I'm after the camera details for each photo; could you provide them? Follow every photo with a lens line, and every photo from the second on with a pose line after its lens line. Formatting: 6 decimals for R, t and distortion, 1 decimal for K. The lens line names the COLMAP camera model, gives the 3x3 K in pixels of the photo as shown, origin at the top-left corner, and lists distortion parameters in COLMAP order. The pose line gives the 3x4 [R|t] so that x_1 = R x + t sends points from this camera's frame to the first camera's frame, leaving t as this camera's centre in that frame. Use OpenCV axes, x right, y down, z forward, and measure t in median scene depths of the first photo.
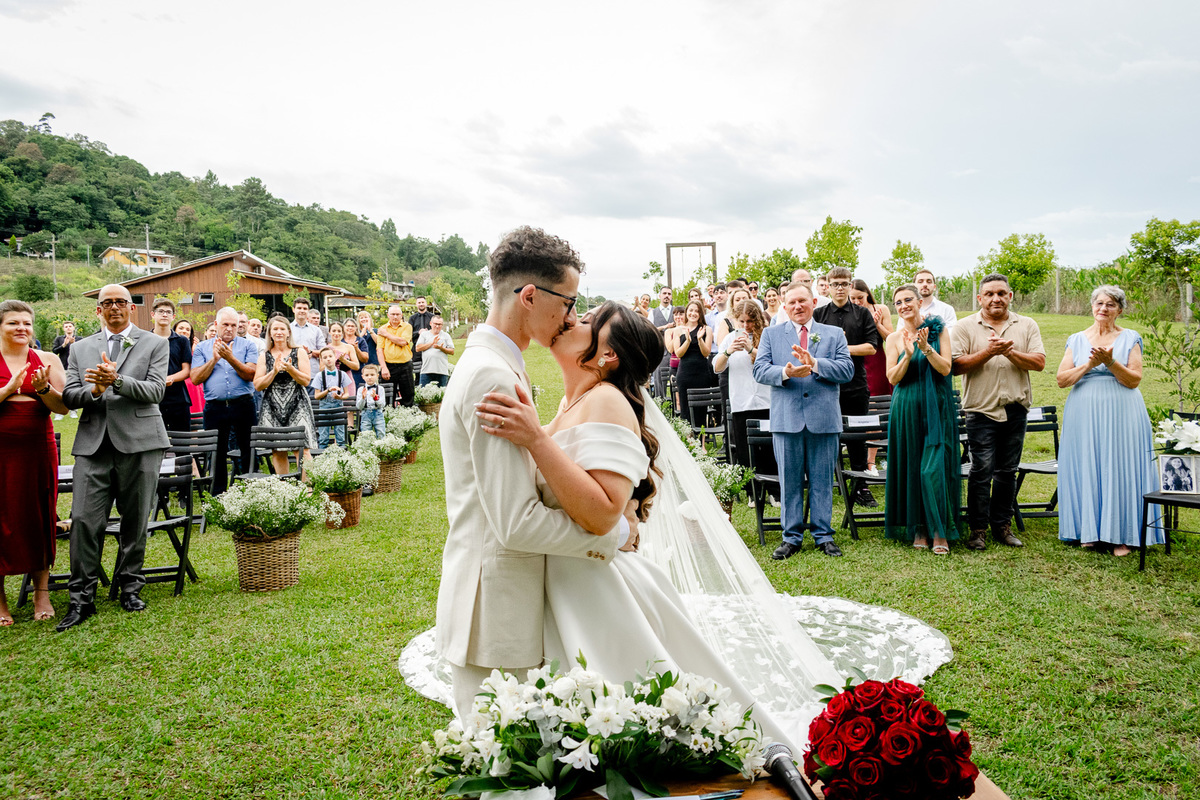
lens RADIAL K [[943.9, 0, 602.6], [0, 943.9, 387.2], [0, 0, 1]] dist [0.013816, 0.005678]
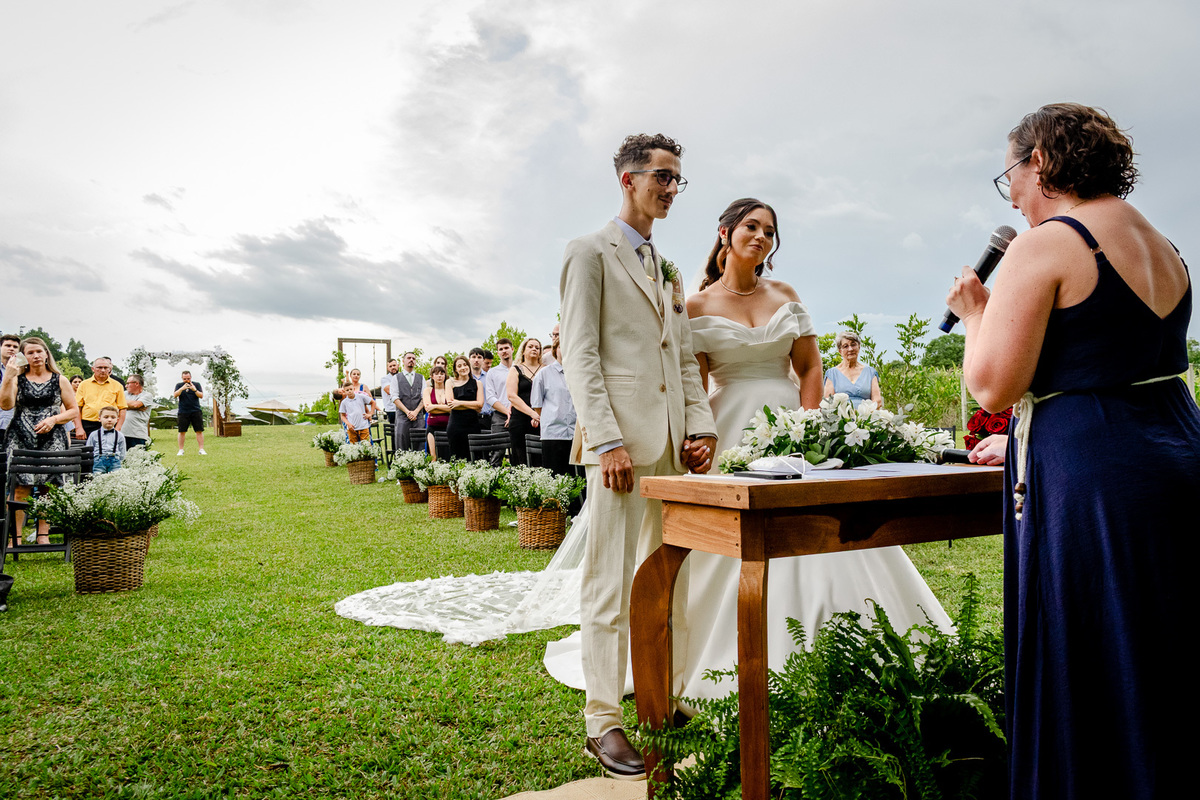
lens RADIAL K [[975.4, 0, 620.4], [0, 975.4, 389.2], [0, 0, 1]] dist [0.011716, 0.002114]
pose [[0.924744, 0.042554, 0.378203, -0.050492], [0.003846, 0.992634, -0.121091, 0.025648], [-0.380570, 0.113433, 0.917769, -0.016596]]
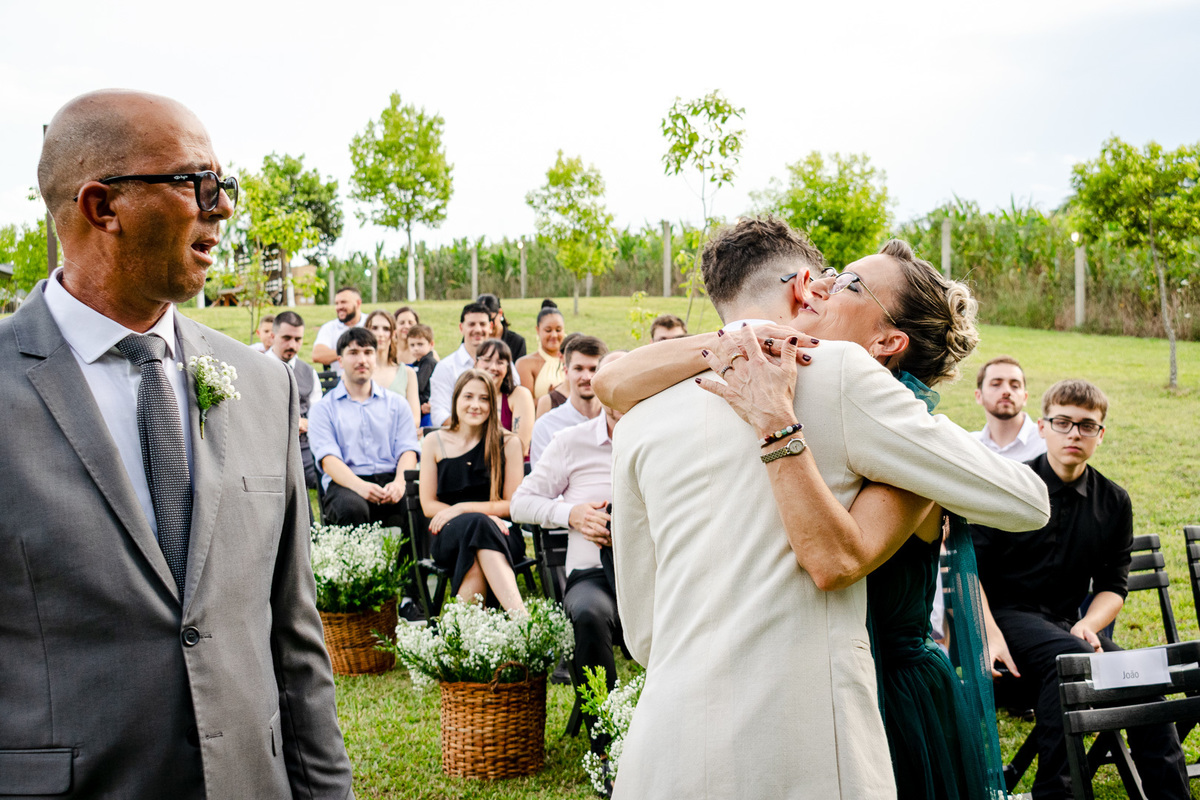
lens RADIAL K [[1860.4, 0, 600.0], [0, 1860.4, 400.0], [0, 0, 1]] dist [-0.000785, 0.010037]
pose [[0.916721, 0.009090, 0.399424, -0.052948], [-0.002631, 0.999857, -0.016716, -0.009045], [-0.399519, 0.014273, 0.916614, 0.106645]]
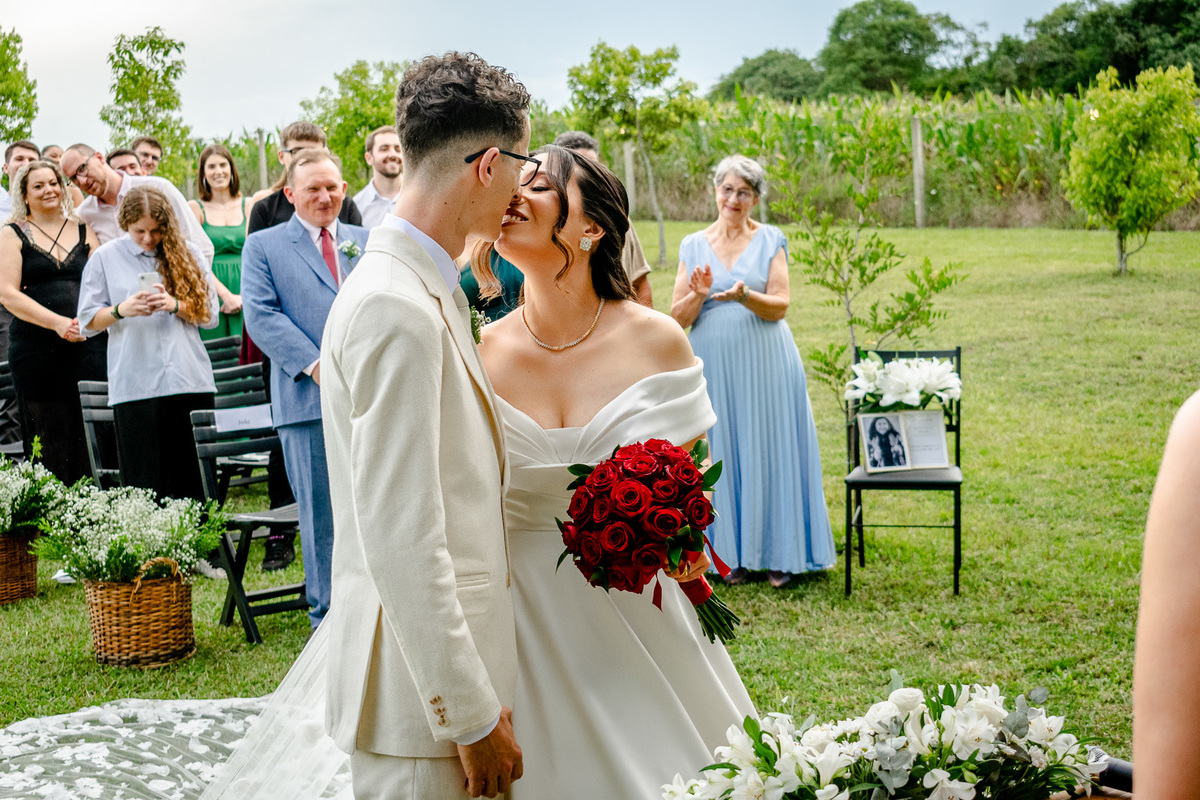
lens RADIAL K [[1952.3, 0, 600.0], [0, 1952.3, 400.0], [0, 0, 1]] dist [0.006066, 0.065312]
pose [[0.837254, -0.065981, 0.542819, -0.053382], [0.056652, 0.997818, 0.033907, 0.000873], [-0.543871, 0.002363, 0.839165, -0.005873]]
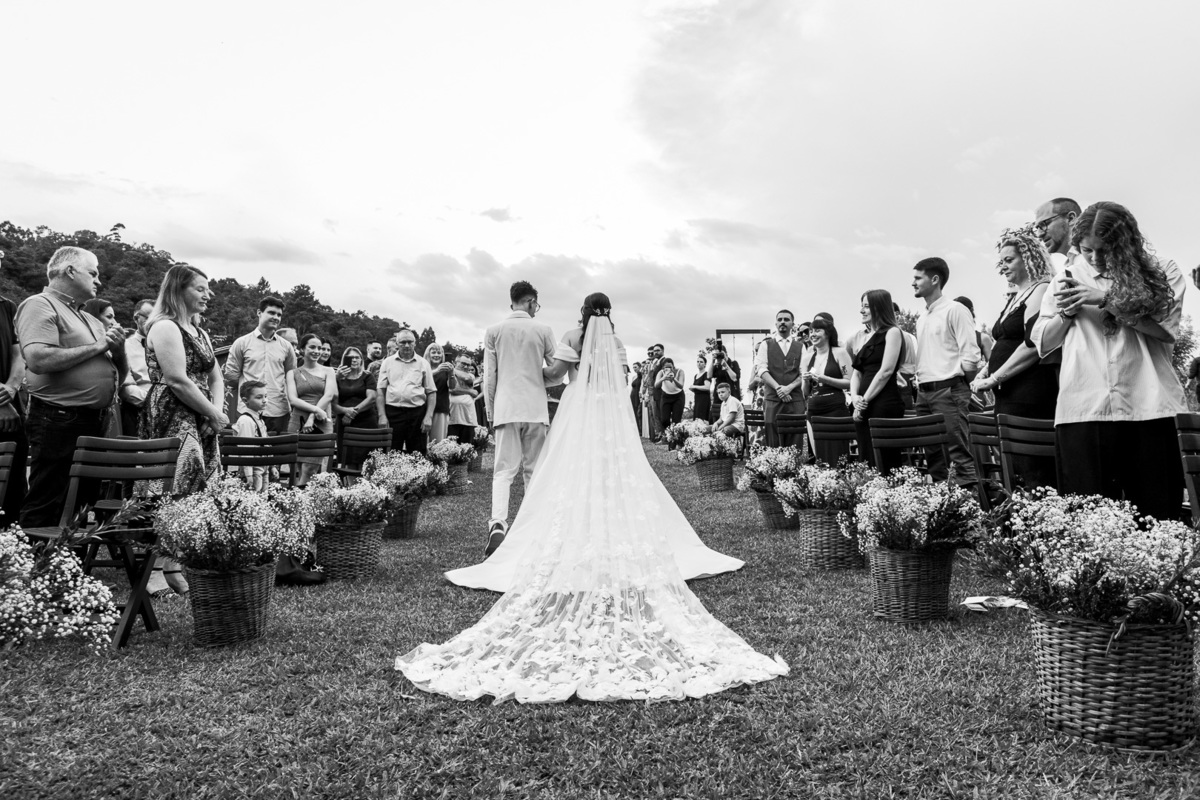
lens RADIAL K [[918.3, 0, 600.0], [0, 918.3, 400.0], [0, 0, 1]] dist [0.005161, 0.002077]
pose [[0.999082, 0.025328, -0.034552, -0.017996], [-0.028782, 0.994220, -0.103436, 0.016889], [0.031732, 0.104335, 0.994036, 0.131256]]
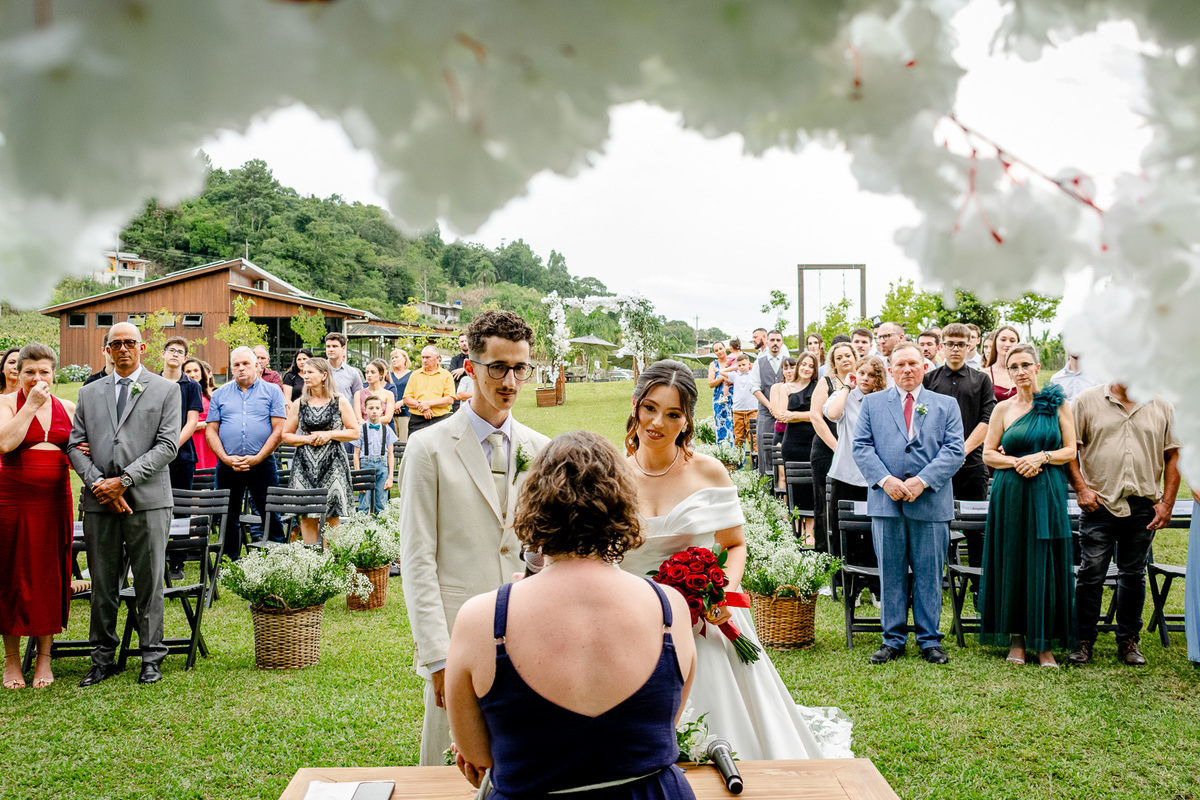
lens RADIAL K [[1314.3, 0, 599.2], [0, 1314.3, 367.3], [0, 0, 1]] dist [0.011201, 0.002258]
pose [[0.995510, 0.029518, -0.089932, 0.008967], [-0.035302, 0.997363, -0.063416, -0.000521], [0.087823, 0.066306, 0.993927, -0.045027]]
